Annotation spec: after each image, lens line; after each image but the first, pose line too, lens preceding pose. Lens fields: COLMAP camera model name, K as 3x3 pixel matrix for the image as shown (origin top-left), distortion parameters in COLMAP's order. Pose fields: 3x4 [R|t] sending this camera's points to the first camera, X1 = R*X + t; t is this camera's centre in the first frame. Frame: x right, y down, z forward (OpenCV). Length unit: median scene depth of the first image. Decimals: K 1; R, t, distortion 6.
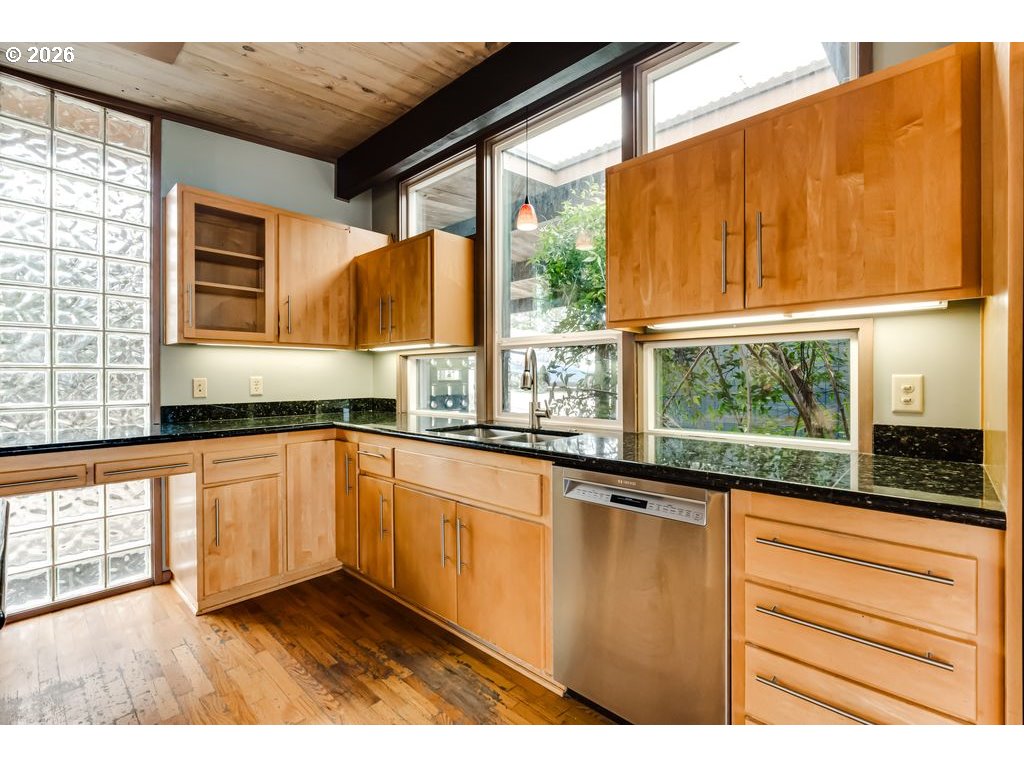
lens RADIAL K [[467.0, 0, 513.6], [0, 467.0, 379.2], [0, 0, 1]] dist [-0.002267, 0.000035]
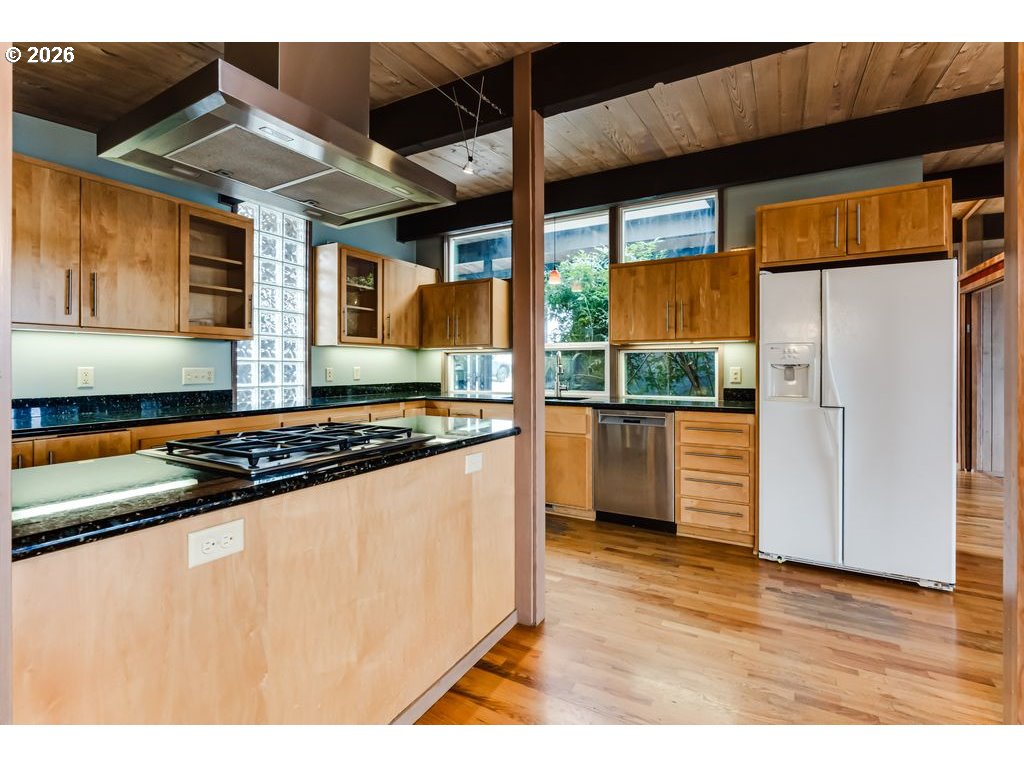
lens RADIAL K [[483.3, 0, 515.7], [0, 483.3, 368.9], [0, 0, 1]] dist [-0.002642, 0.000292]
pose [[0.972494, 0.002156, 0.232919, -0.482090], [-0.001829, 0.999997, -0.001617, 0.002435], [-0.232922, 0.001146, 0.972495, -0.664316]]
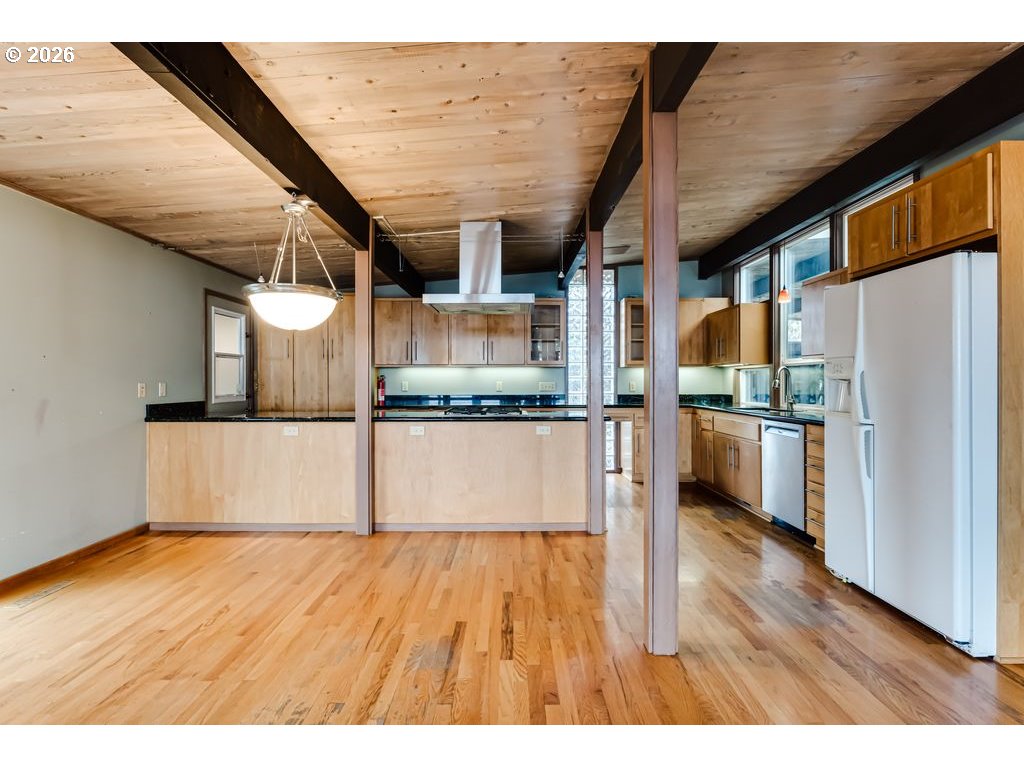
lens RADIAL K [[499.9, 0, 506.9], [0, 499.9, 381.5], [0, 0, 1]] dist [0.000175, 0.000006]
pose [[0.673646, 0.001131, -0.739054, 0.677935], [-0.002312, 0.999997, -0.000577, -0.002553], [0.739051, 0.002098, 0.673646, -1.039423]]
